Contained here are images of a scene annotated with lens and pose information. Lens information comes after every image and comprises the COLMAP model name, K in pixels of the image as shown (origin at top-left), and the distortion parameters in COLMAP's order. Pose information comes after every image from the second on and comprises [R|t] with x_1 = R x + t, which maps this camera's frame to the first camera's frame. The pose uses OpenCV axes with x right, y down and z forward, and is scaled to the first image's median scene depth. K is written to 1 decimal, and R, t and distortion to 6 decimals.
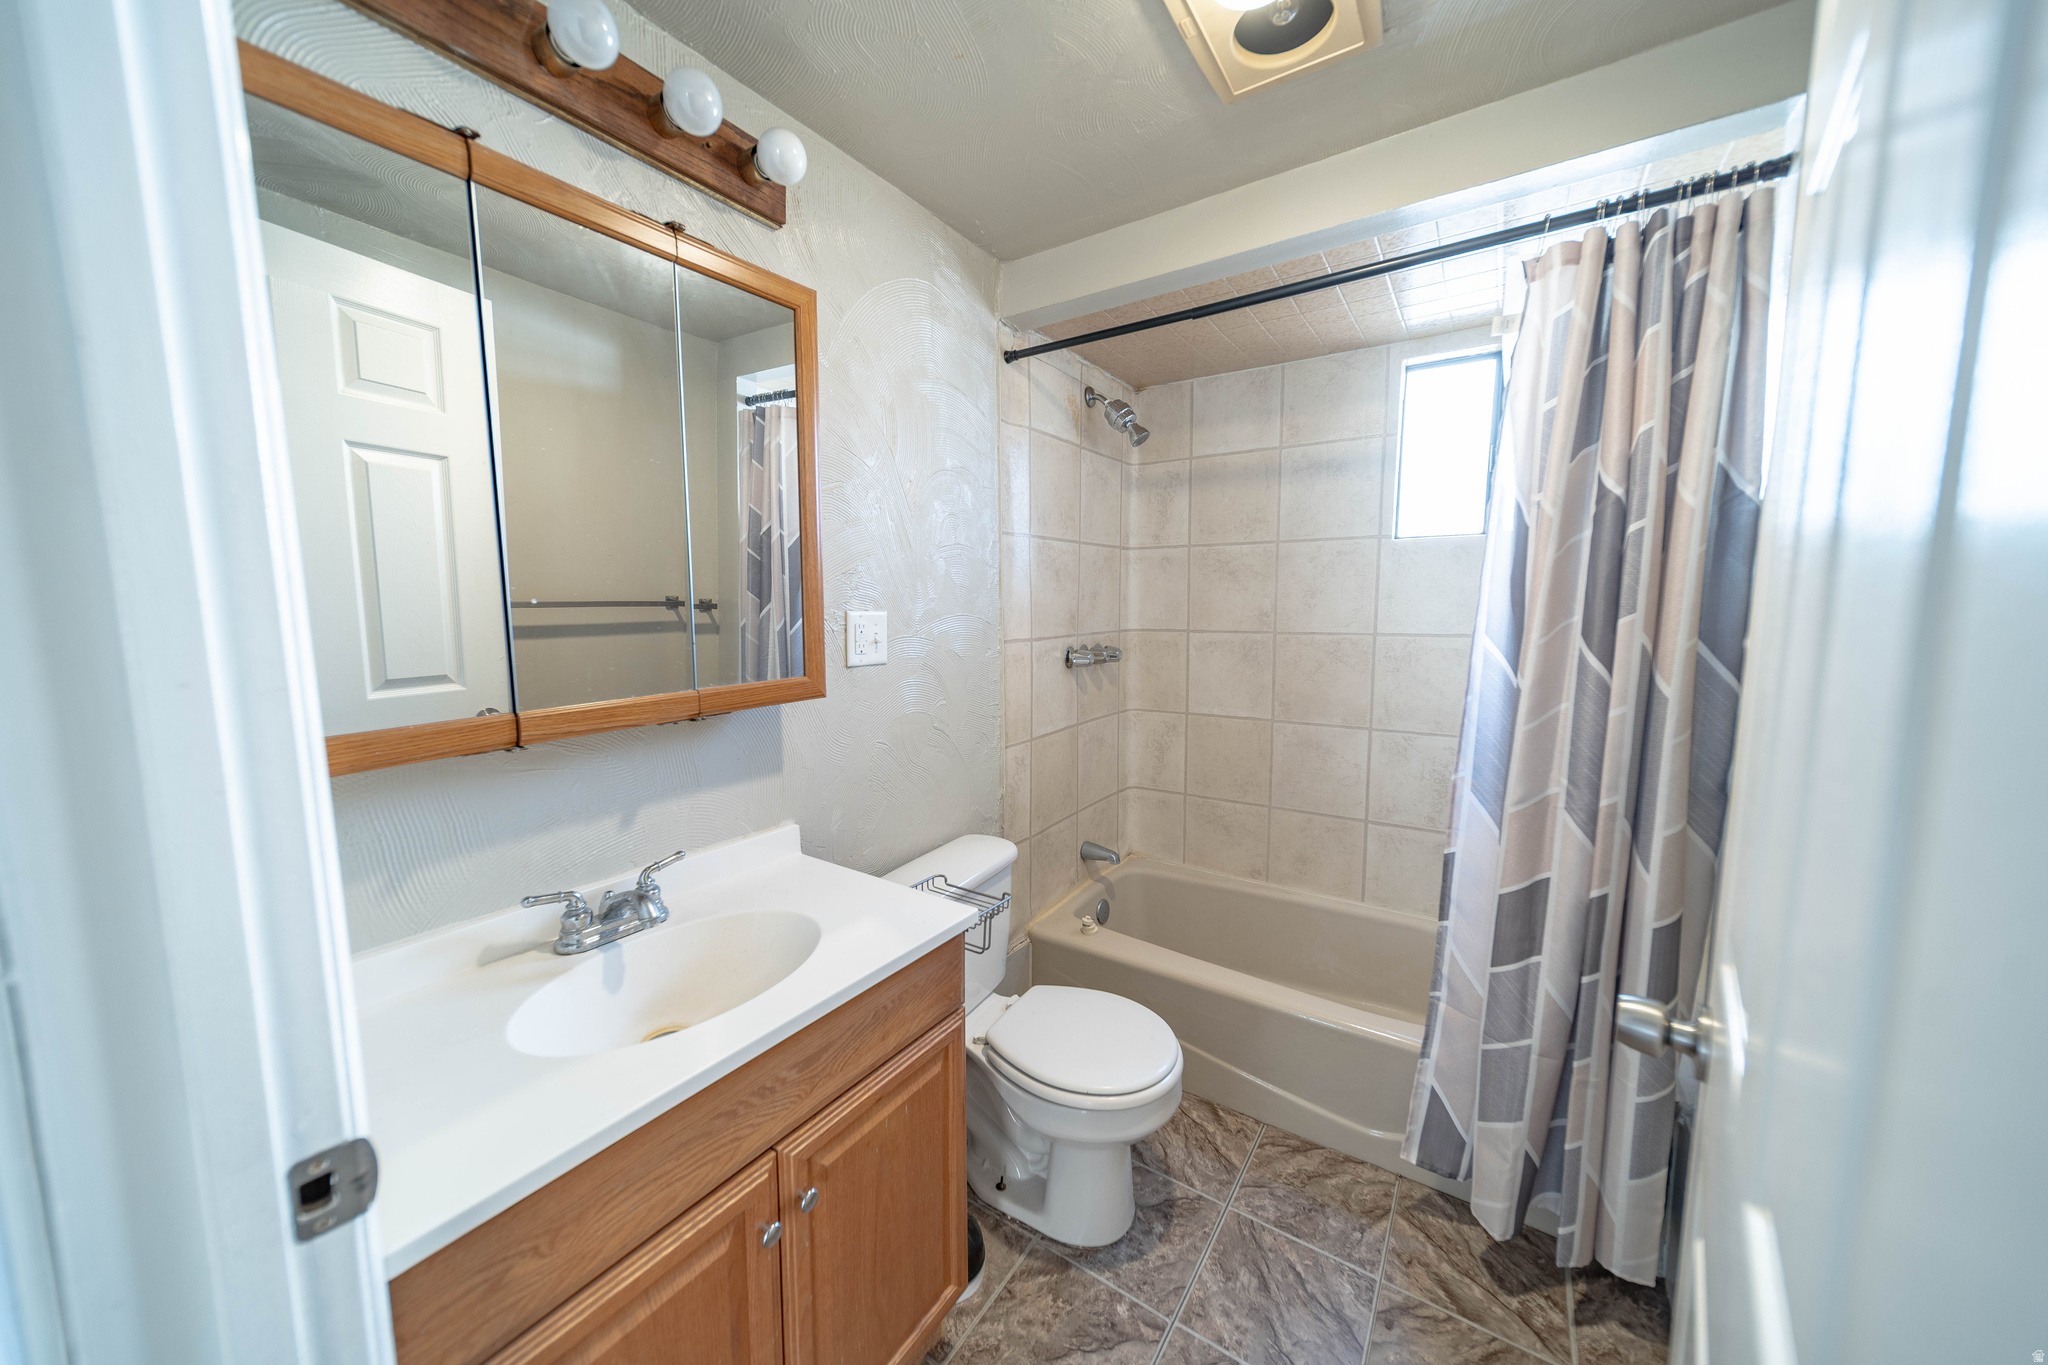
lens RADIAL K [[706.2, 0, 1021.1], [0, 706.2, 675.8], [0, 0, 1]] dist [0.004882, 0.000015]
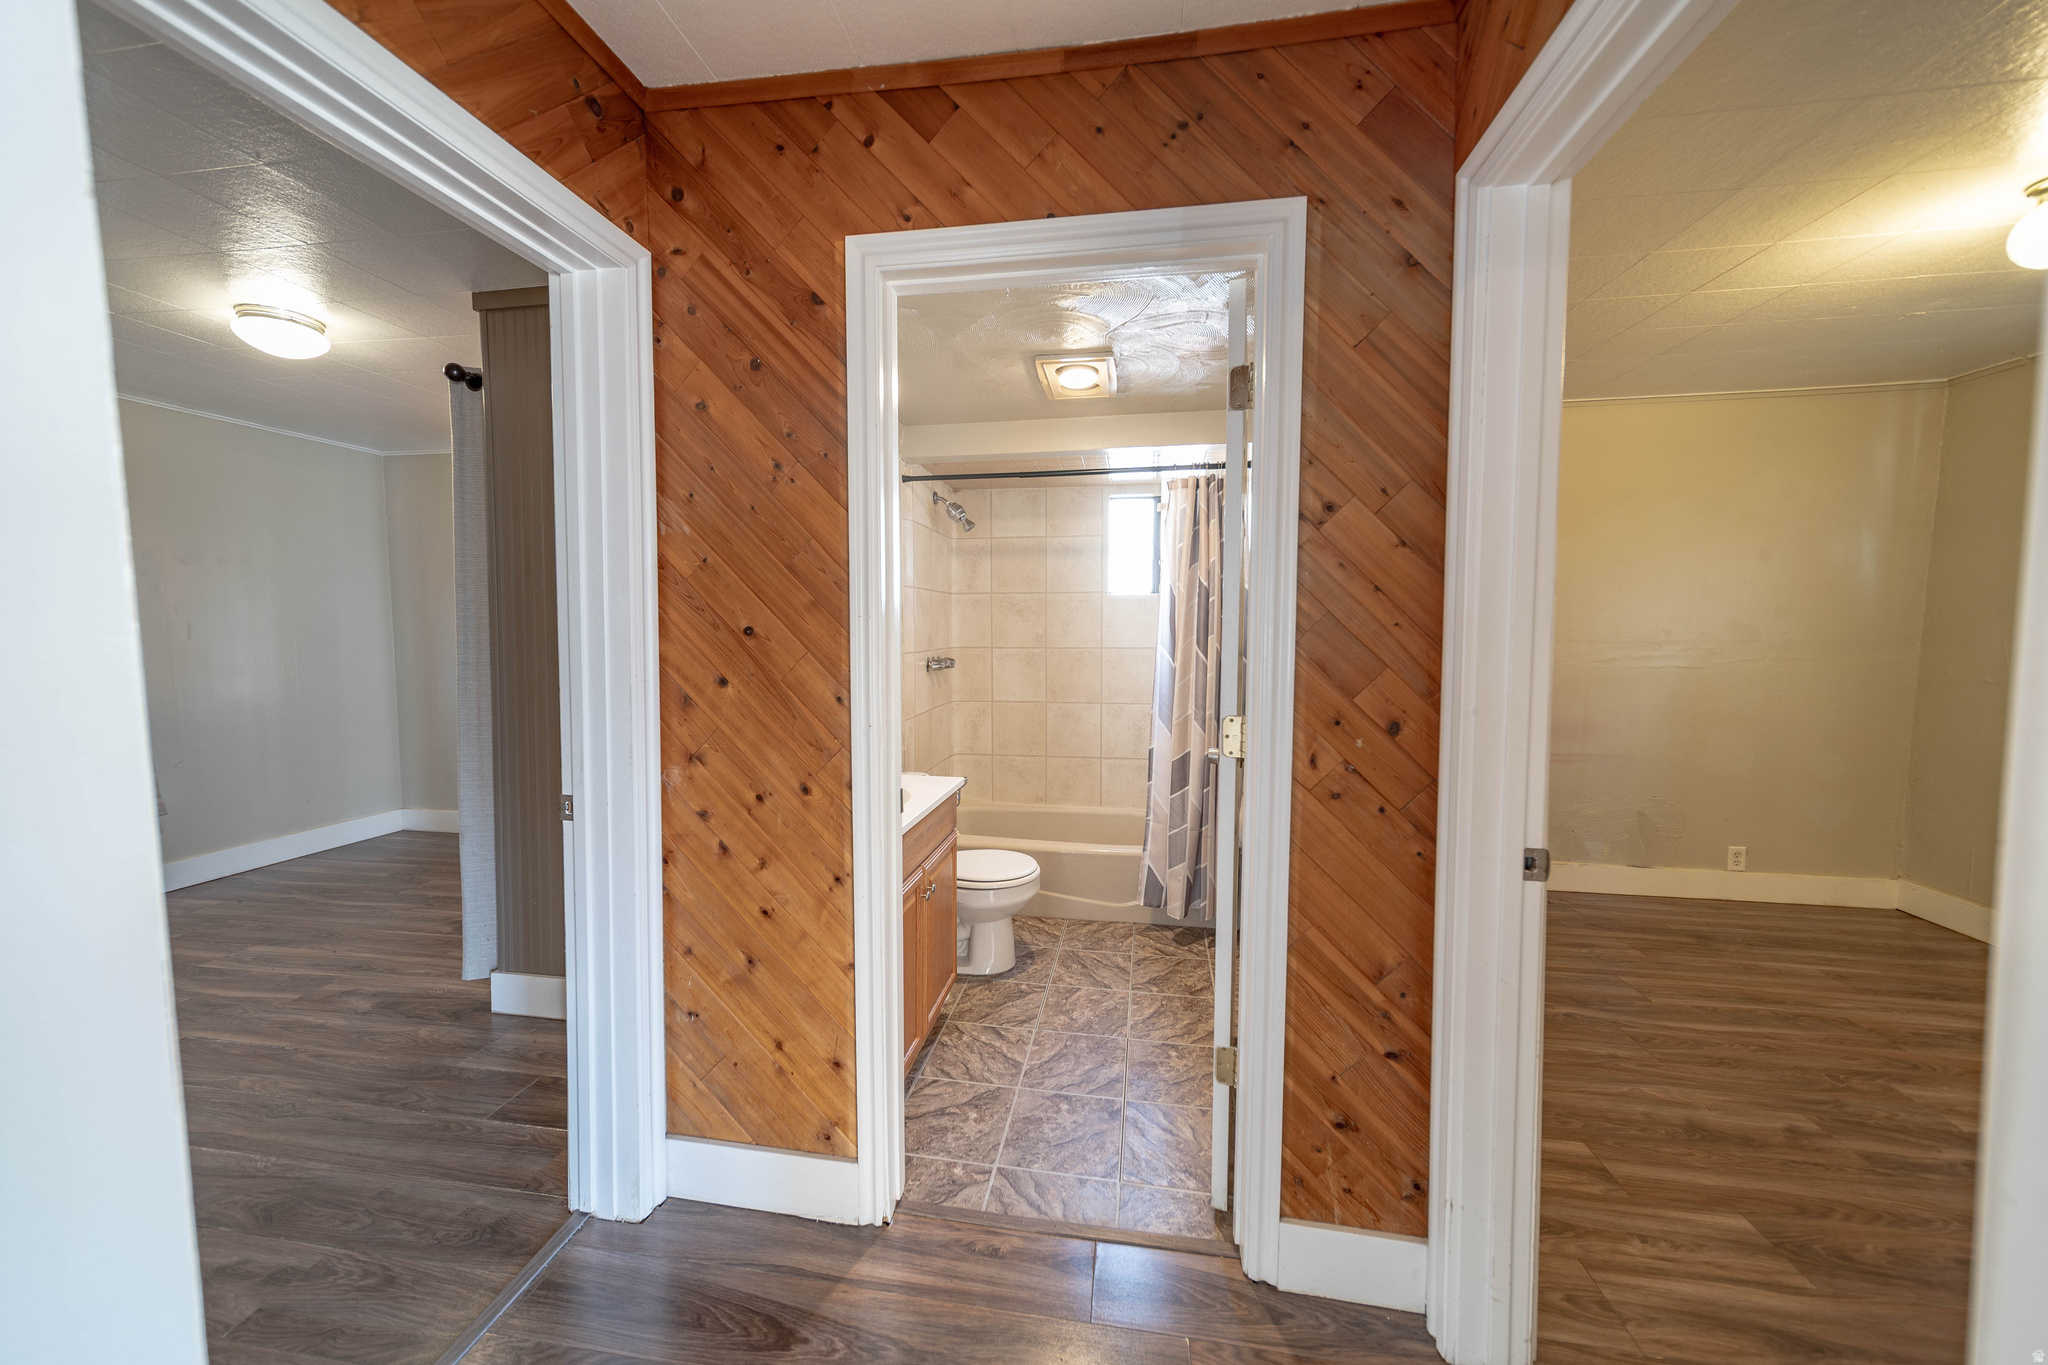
lens RADIAL K [[703.7, 0, 1020.8], [0, 703.7, 670.7], [0, 0, 1]] dist [0.000640, 0.000228]
pose [[0.913860, -0.021184, 0.405476, -0.577908], [0.039576, 0.998530, -0.037028, 0.080248], [-0.404096, 0.049886, 0.913355, -0.748044]]
